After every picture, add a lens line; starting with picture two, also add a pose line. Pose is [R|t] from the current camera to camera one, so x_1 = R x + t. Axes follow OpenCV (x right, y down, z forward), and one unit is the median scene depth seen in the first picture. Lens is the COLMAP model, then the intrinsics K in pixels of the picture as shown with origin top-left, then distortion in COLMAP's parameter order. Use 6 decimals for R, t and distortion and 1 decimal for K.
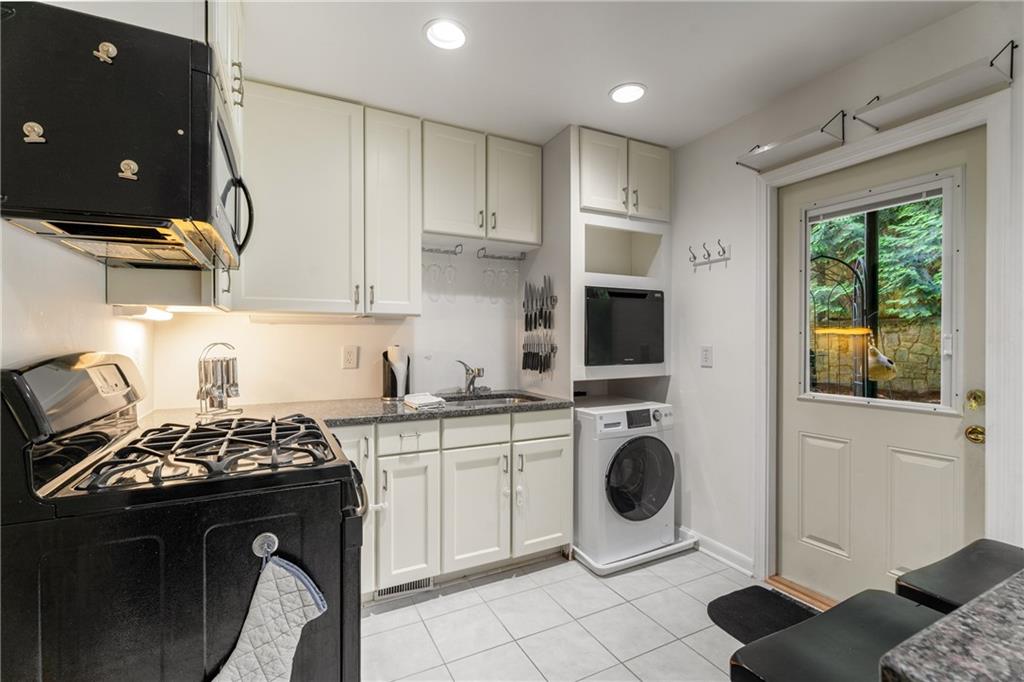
lens RADIAL K [[462.7, 0, 507.7], [0, 462.7, 341.9], [0, 0, 1]] dist [0.003005, 0.000219]
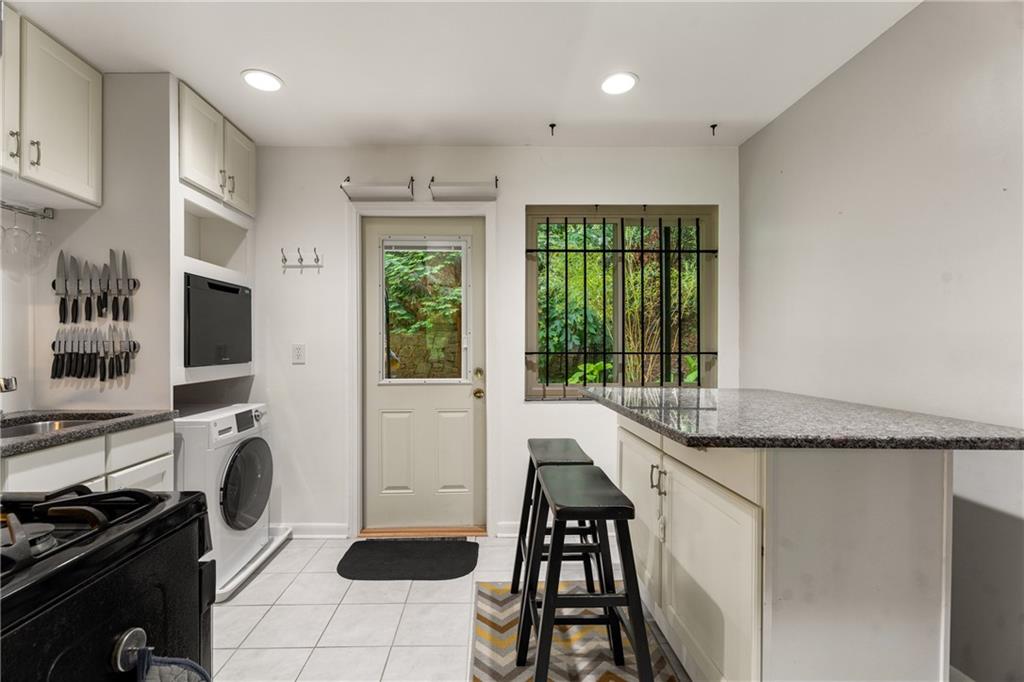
lens RADIAL K [[462.7, 0, 507.7], [0, 462.7, 341.9], [0, 0, 1]] dist [0.003005, 0.000219]
pose [[0.426568, 0.007143, 0.904427, -0.343833], [0.003629, 0.999947, -0.009609, 0.016249], [-0.904448, 0.007381, 0.426519, 0.111763]]
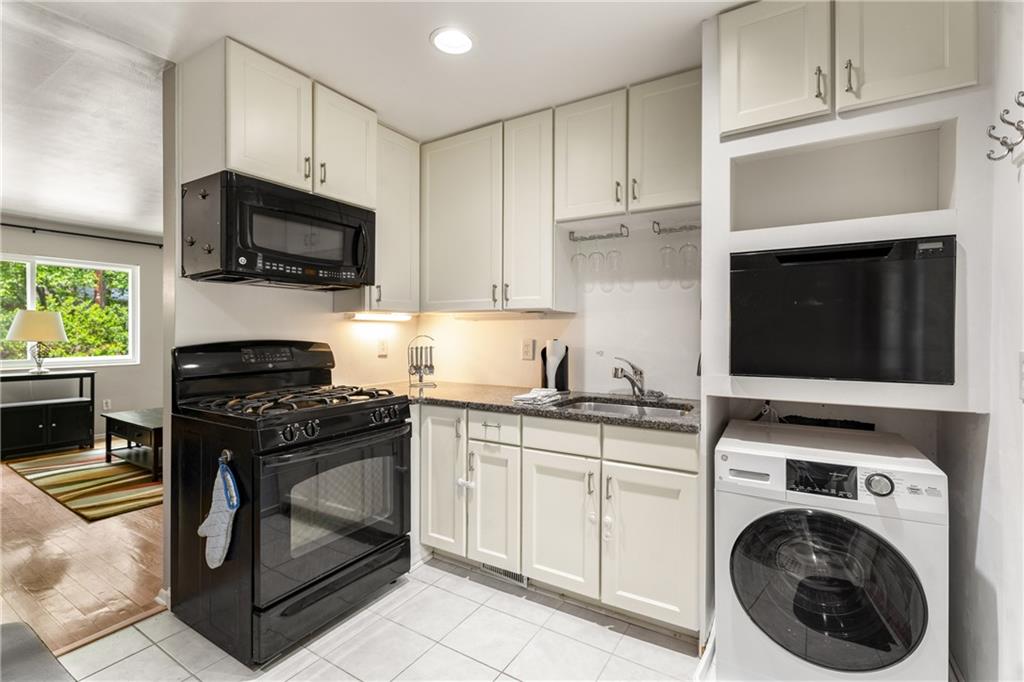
lens RADIAL K [[459.0, 0, 519.3], [0, 459.0, 333.7], [0, 0, 1]] dist [0.002321, 0.000494]
pose [[0.522739, 0.004898, -0.852479, 0.565250], [-0.007751, 0.999969, 0.000992, -0.004944], [0.852458, 0.006089, 0.522761, 0.408530]]
